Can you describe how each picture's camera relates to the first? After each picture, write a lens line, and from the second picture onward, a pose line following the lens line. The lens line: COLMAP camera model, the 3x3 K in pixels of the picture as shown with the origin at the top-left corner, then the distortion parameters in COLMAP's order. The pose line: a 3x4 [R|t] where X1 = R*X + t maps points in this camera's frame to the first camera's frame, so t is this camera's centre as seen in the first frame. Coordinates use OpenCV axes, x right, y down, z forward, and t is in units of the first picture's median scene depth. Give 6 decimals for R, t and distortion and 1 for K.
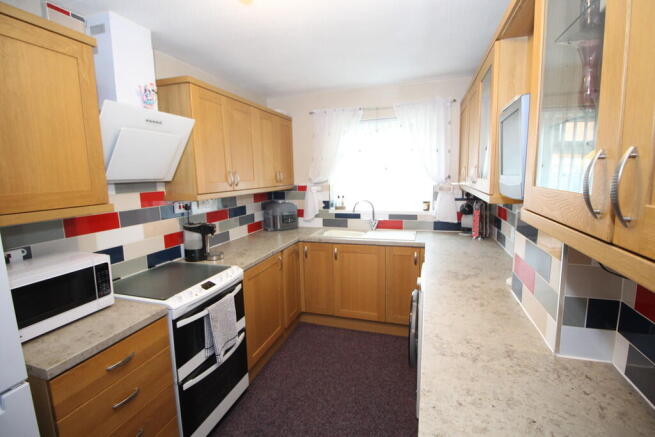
lens RADIAL K [[303.7, 0, 329.2], [0, 303.7, 216.6], [0, 0, 1]] dist [0.003289, -0.010283]
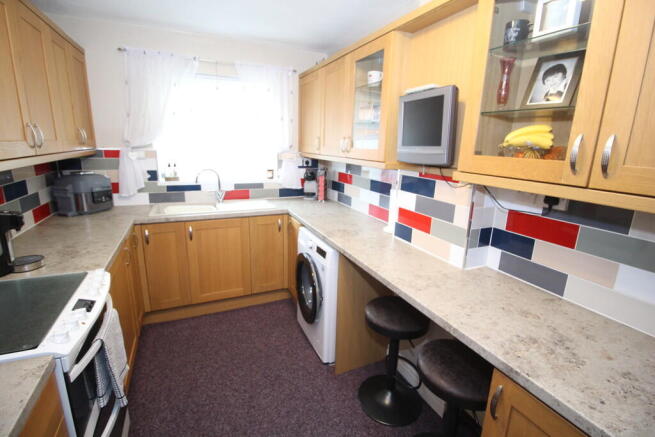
lens RADIAL K [[303.7, 0, 329.2], [0, 303.7, 216.6], [0, 0, 1]] dist [0.003289, -0.010283]
pose [[0.743780, -0.116082, 0.658267, -0.227504], [0.049113, 0.991633, 0.119377, -0.005261], [-0.666617, -0.056461, 0.743259, 0.107448]]
